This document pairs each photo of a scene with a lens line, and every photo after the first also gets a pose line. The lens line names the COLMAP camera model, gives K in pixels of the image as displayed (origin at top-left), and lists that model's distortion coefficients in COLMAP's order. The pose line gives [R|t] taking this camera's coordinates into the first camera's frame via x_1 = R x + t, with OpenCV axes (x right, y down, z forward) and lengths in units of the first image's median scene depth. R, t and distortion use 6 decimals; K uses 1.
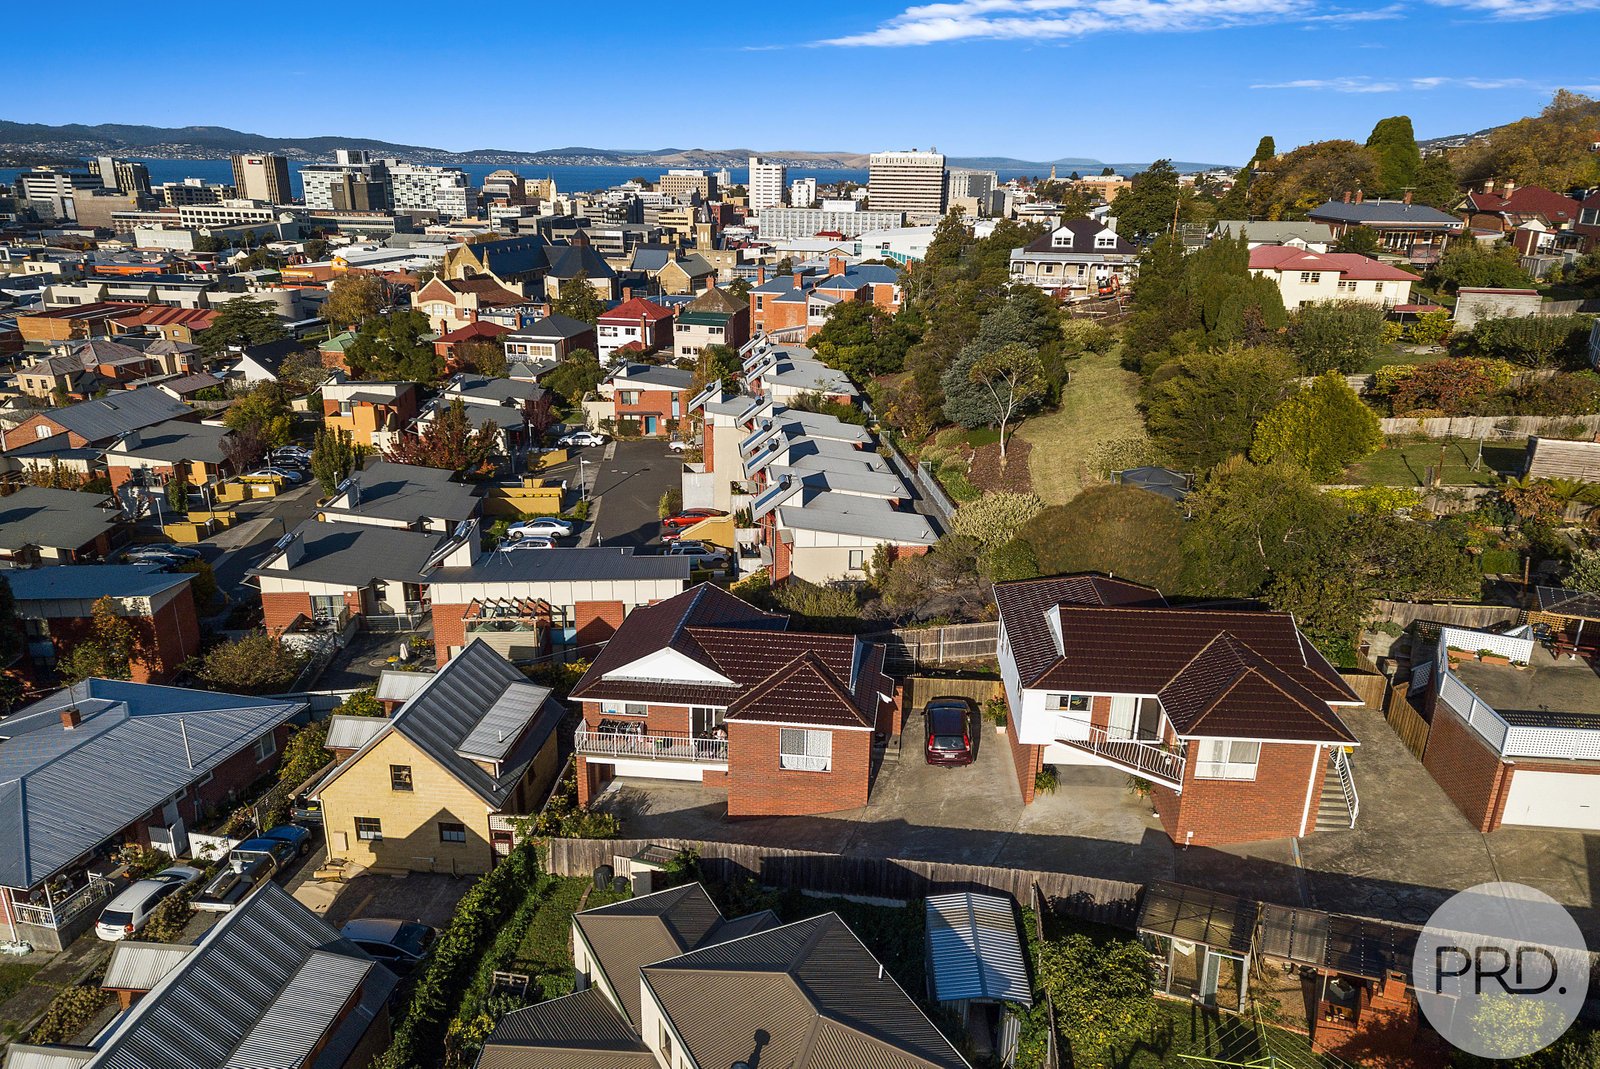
lens RADIAL K [[1201.9, 0, 807.3], [0, 1201.9, 601.6], [0, 0, 1]] dist [0.027747, 0.004885]
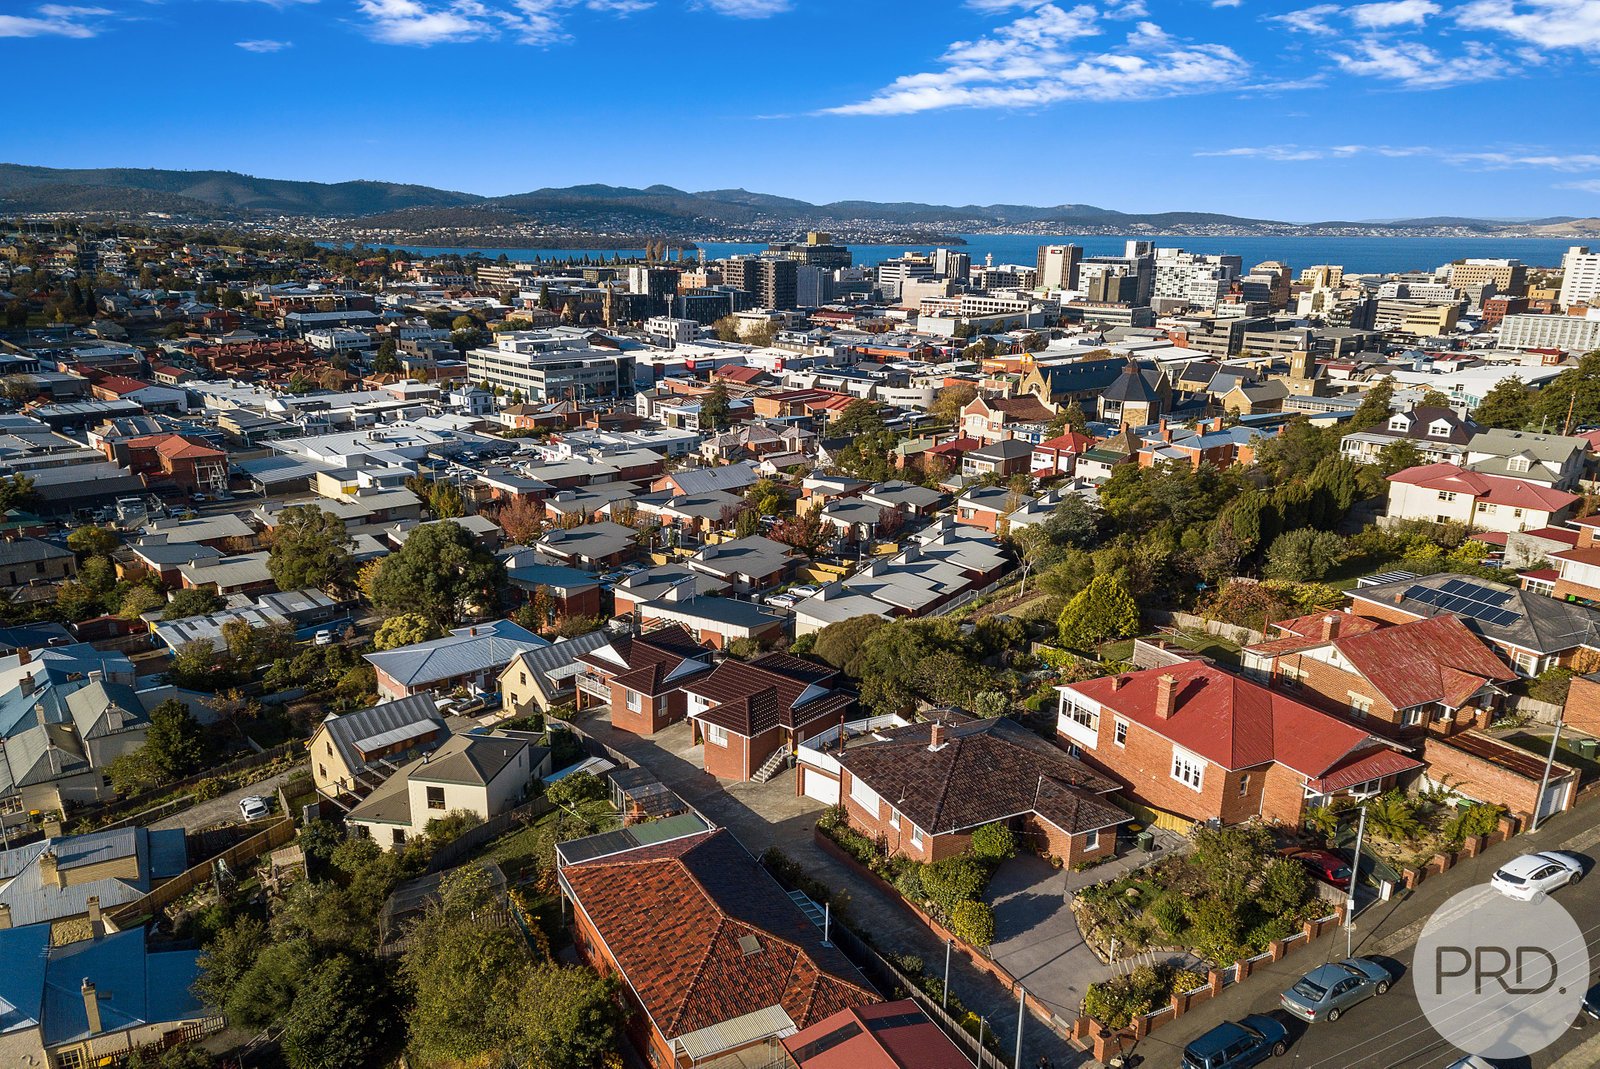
lens RADIAL K [[1201.9, 0, 807.3], [0, 1201.9, 601.6], [0, 0, 1]] dist [0.027747, 0.004885]
pose [[0.803721, 0.177724, -0.567843, 0.156571], [-0.207959, 0.978067, 0.011772, -0.015600], [0.557481, 0.108627, 0.823053, -0.068421]]
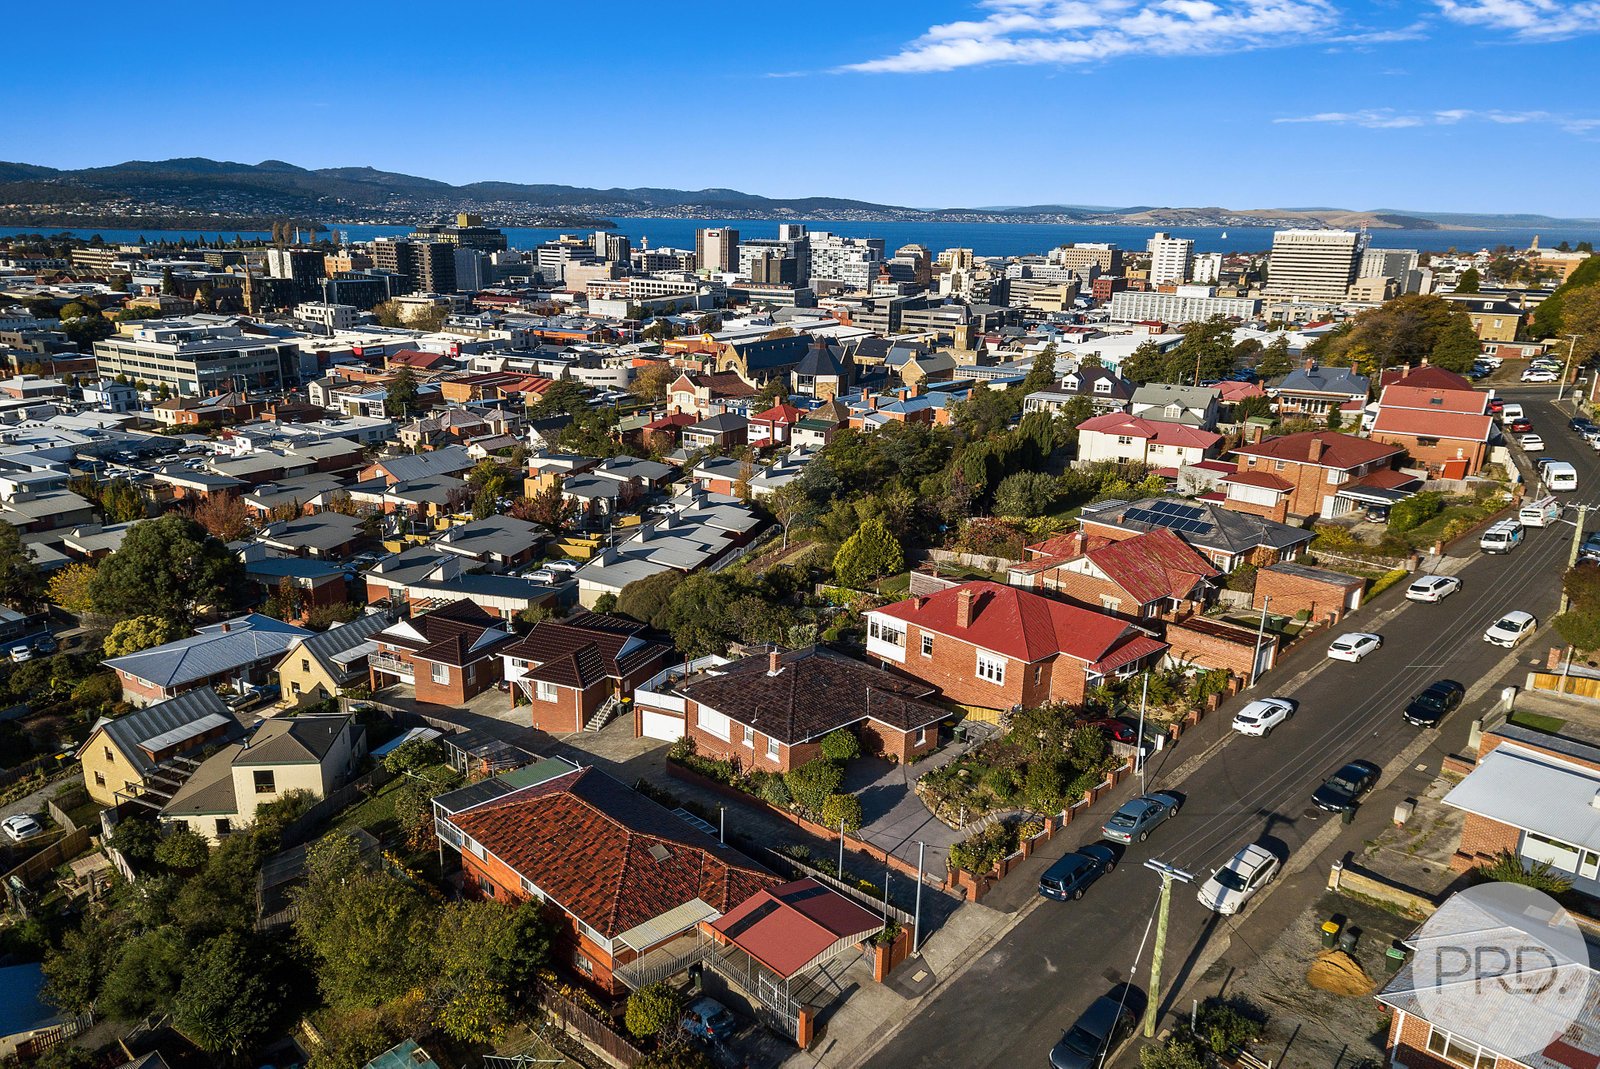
lens RADIAL K [[1201.9, 0, 807.3], [0, 1201.9, 601.6], [0, 0, 1]] dist [0.027747, 0.004885]
pose [[0.935654, 0.113735, -0.334089, 0.144838], [-0.127937, 0.991565, -0.020739, -0.005092], [0.328912, 0.062147, 0.942313, -0.092782]]
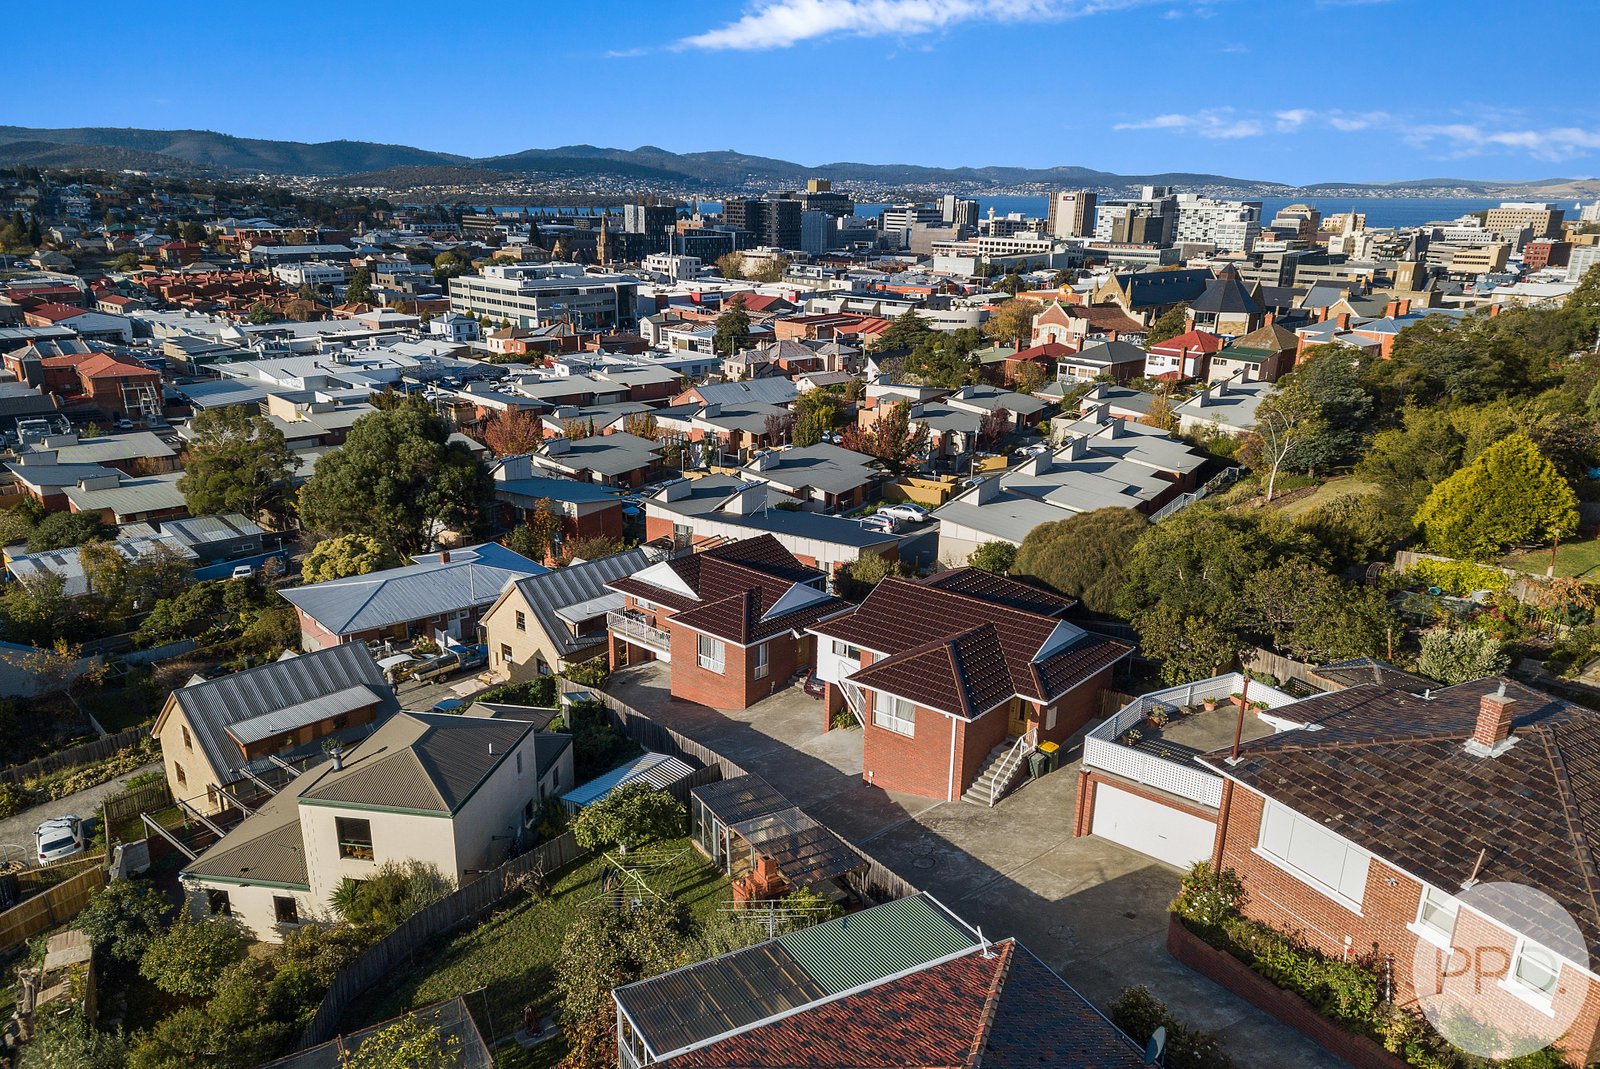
lens RADIAL K [[1203.5, 0, 809.2], [0, 1203.5, 610.3], [0, 0, 1]] dist [0.031949, 0.001568]
pose [[0.808661, 0.194928, -0.555041, 0.084341], [-0.205743, 0.977635, 0.043587, -0.000032], [0.551124, 0.078949, 0.830680, -0.000875]]
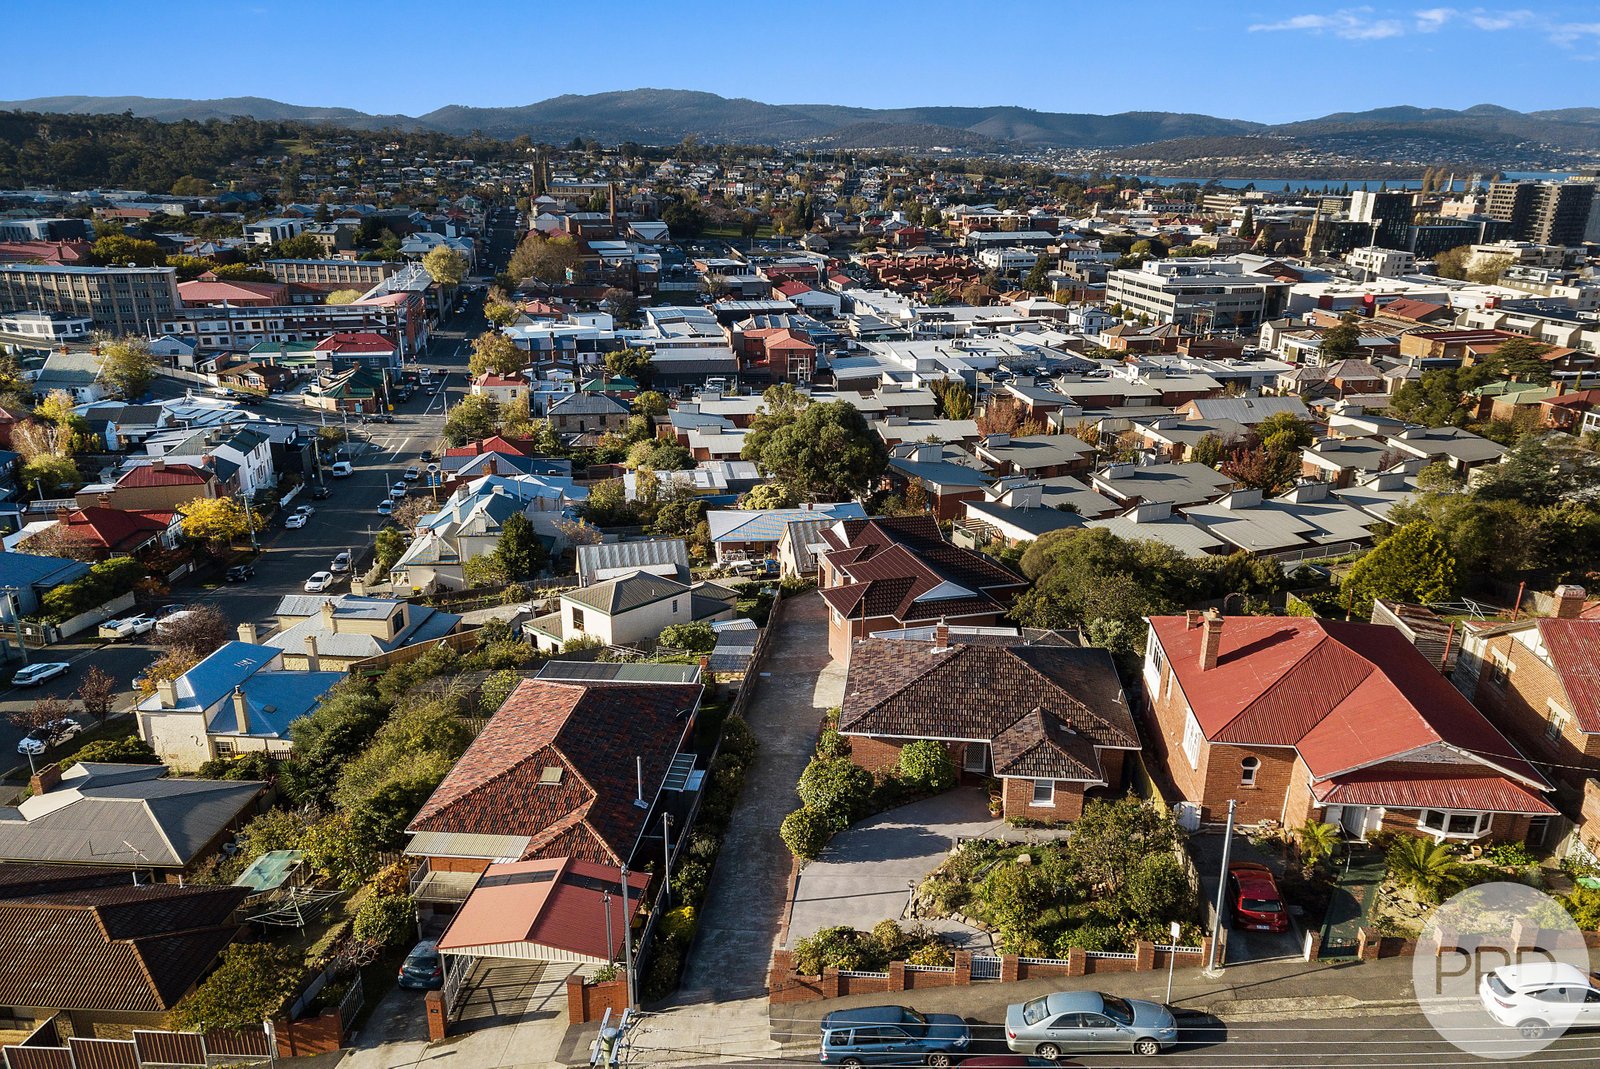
lens RADIAL K [[1255.9, 0, 801.1], [0, 1255.9, 594.4], [0, 0, 1]] dist [0.024745, 0.007741]
pose [[0.347179, 0.307460, -0.885966, 0.201879], [-0.326051, 0.925365, 0.193365, -0.026688], [0.879294, 0.221738, 0.421515, 0.005703]]
